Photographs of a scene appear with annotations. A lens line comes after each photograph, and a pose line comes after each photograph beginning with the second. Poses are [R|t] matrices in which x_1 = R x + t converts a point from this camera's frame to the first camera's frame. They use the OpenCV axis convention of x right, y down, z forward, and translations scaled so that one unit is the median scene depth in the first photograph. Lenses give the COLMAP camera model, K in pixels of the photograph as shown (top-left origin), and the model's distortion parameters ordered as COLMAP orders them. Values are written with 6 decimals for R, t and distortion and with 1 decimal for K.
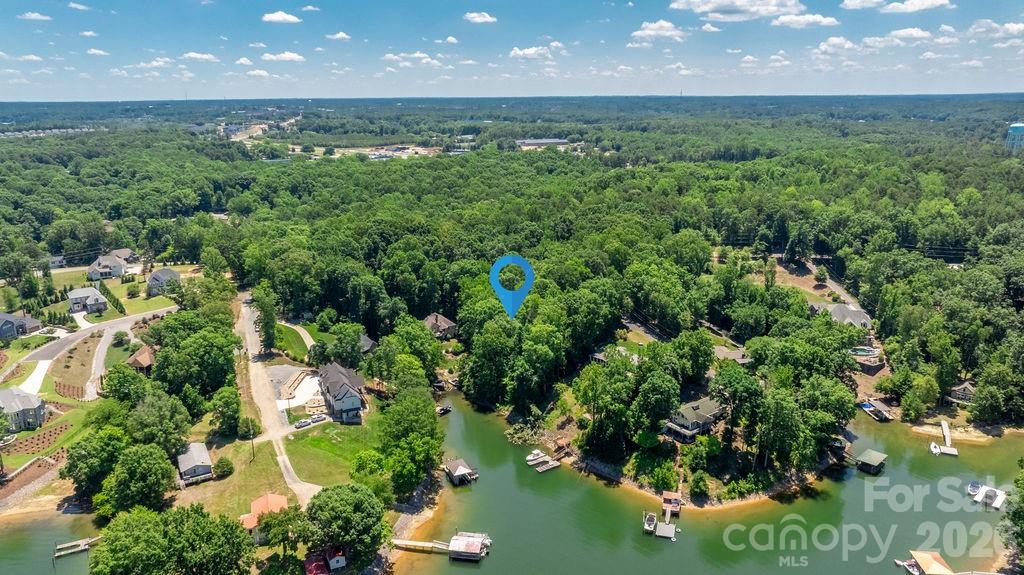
lens RADIAL K [[721.6, 0, 508.7], [0, 721.6, 281.8], [0, 0, 1]] dist [-0.039894, 0.035674]
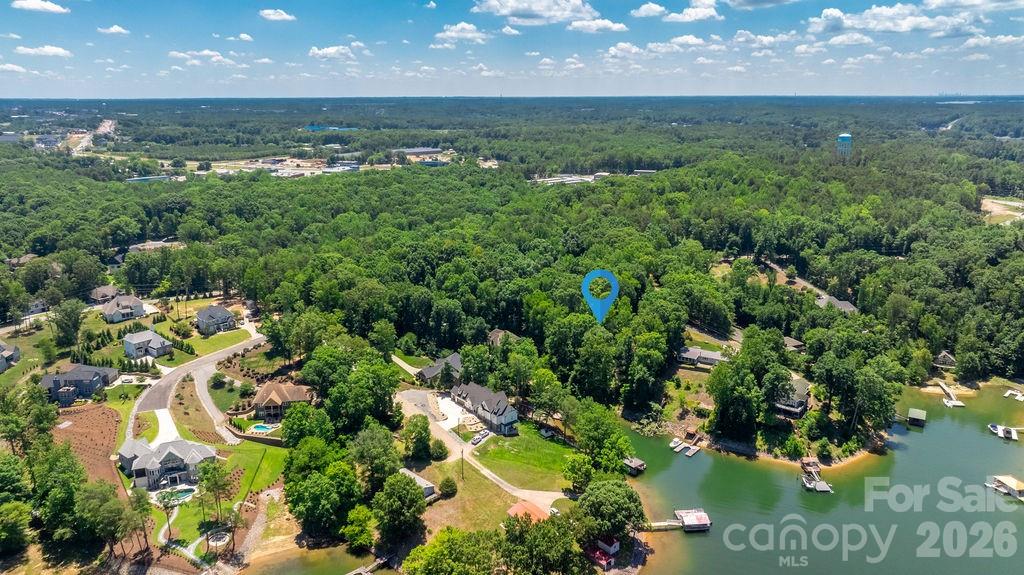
lens RADIAL K [[721.6, 0, 507.8], [0, 721.6, 285.2], [0, 0, 1]] dist [-0.039894, 0.035674]
pose [[0.965818, -0.061714, 0.251766, -0.367608], [0.060717, 0.998086, 0.011736, -0.035857], [-0.252009, 0.003952, 0.967717, -0.056225]]
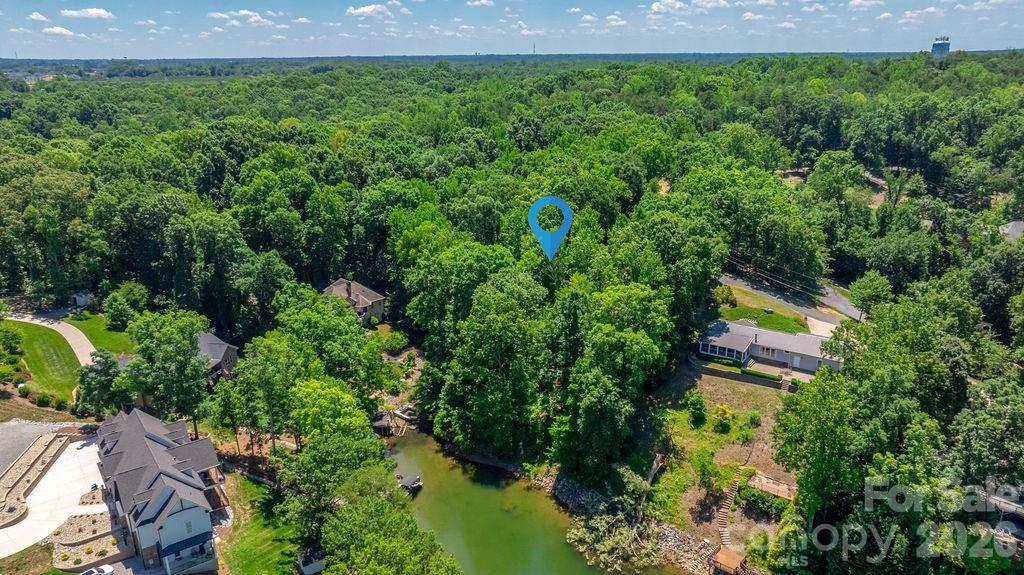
lens RADIAL K [[721.6, 0, 510.0], [0, 721.6, 284.3], [0, 0, 1]] dist [-0.039894, 0.035674]
pose [[0.977798, -0.064226, 0.199465, -0.089492], [0.053505, 0.996842, 0.058686, 0.022886], [-0.202604, -0.046710, 0.978146, 0.456305]]
